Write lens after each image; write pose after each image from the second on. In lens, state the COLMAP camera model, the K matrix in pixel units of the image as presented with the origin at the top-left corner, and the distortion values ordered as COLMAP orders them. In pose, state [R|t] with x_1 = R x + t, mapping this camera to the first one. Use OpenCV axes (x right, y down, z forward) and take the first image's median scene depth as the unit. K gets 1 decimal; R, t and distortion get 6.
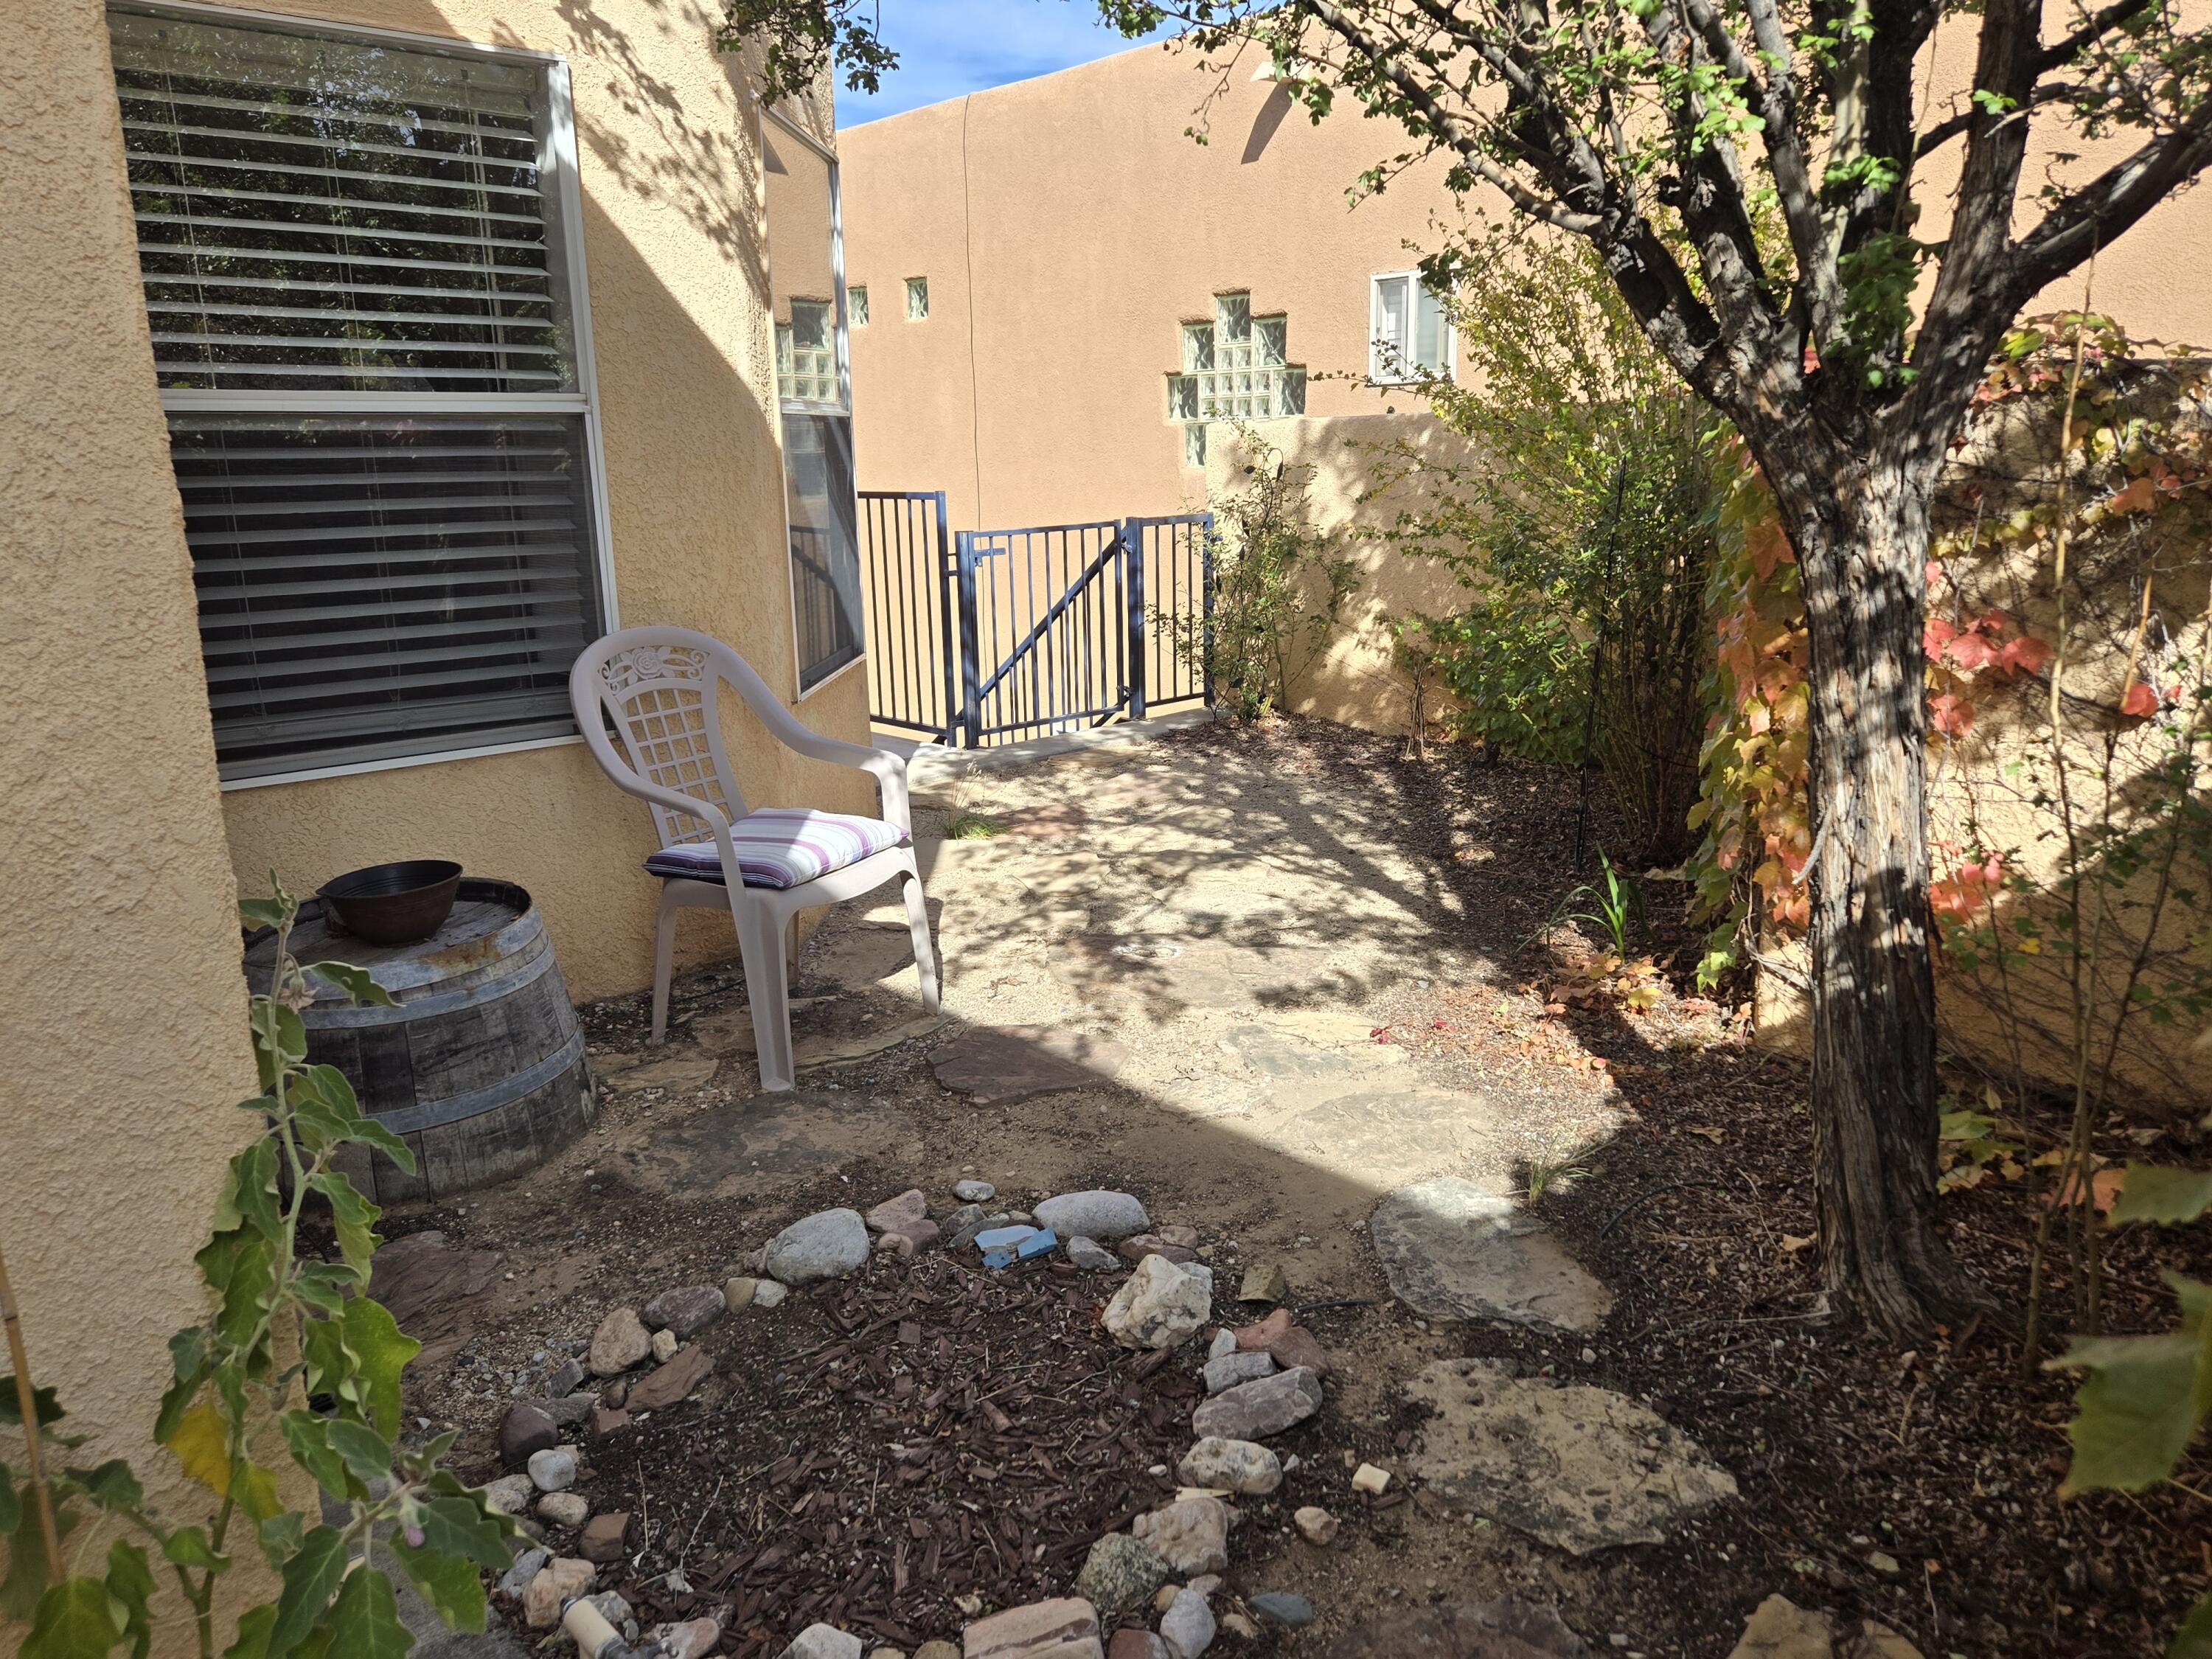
lens RADIAL K [[1611.3, 0, 1108.7], [0, 1611.3, 810.5], [0, 0, 1]] dist [0.097047, -0.082232]
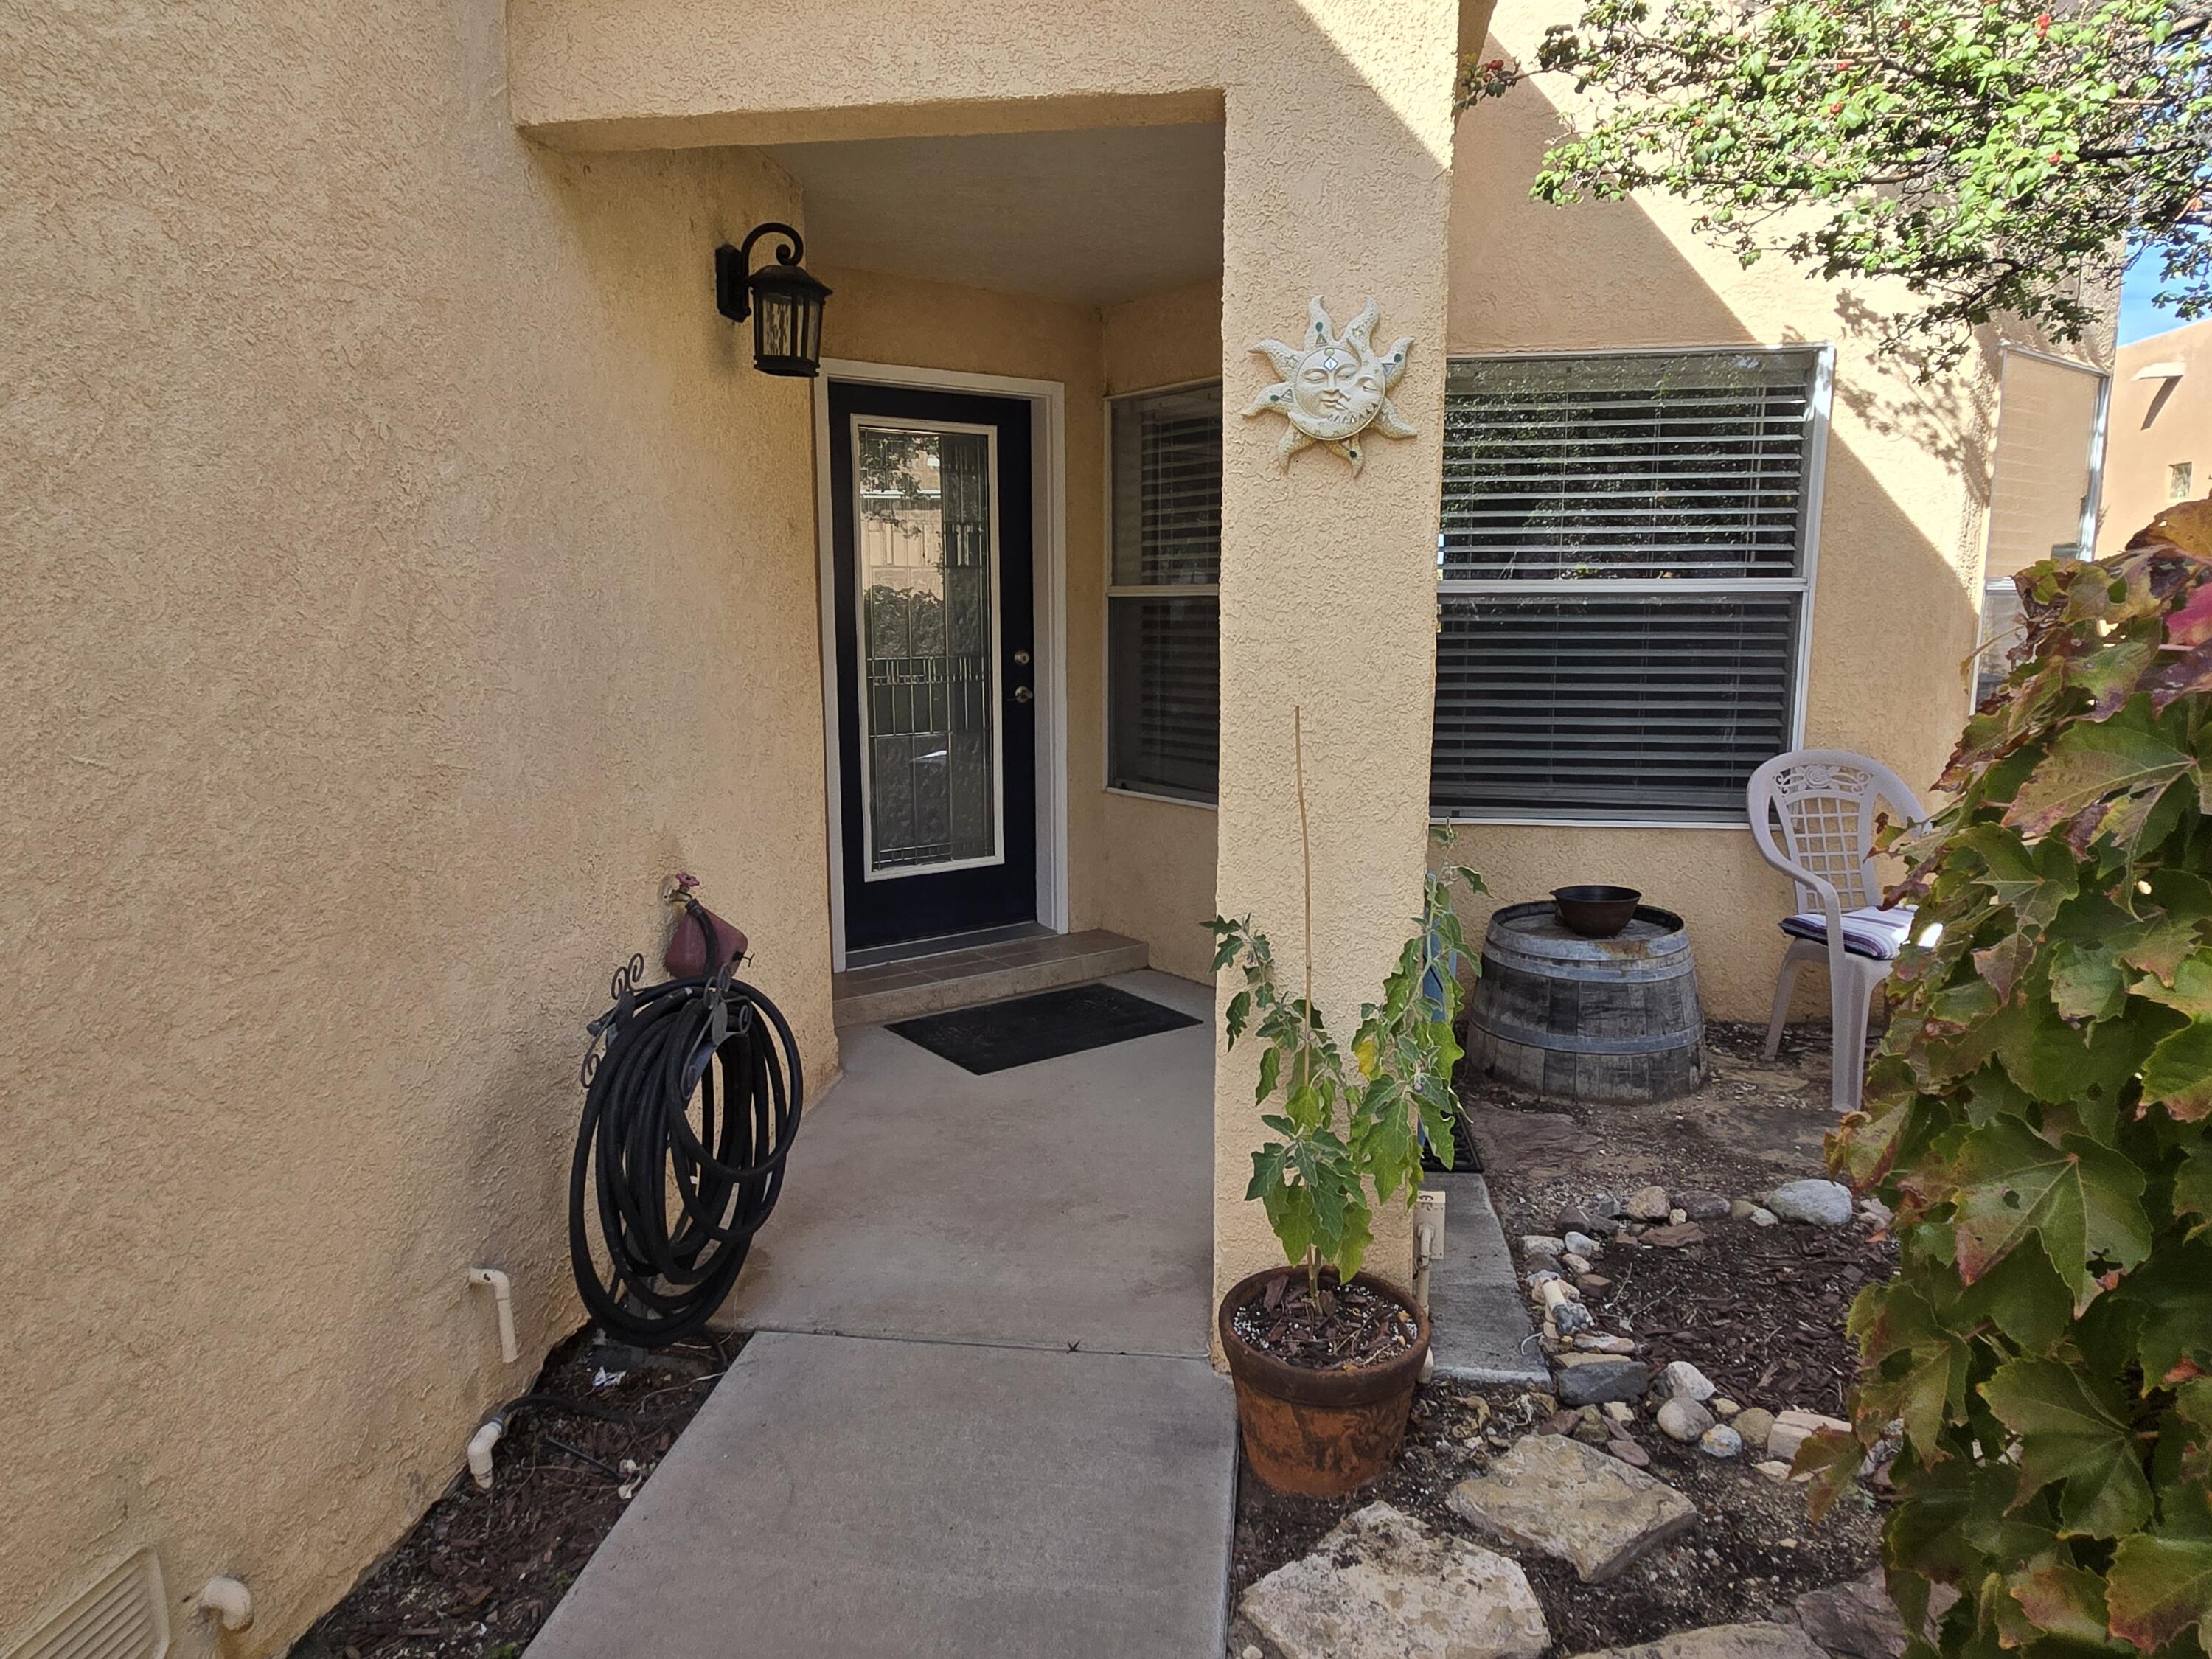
lens RADIAL K [[1264.8, 0, 1106.0], [0, 1264.8, 829.5], [0, 0, 1]] dist [-0.002853, -0.000718]
pose [[0.649700, 0.148687, -0.745508, 0.127943], [-0.182851, 0.982459, 0.036593, 0.022318], [0.737872, 0.112542, 0.665491, -0.122751]]
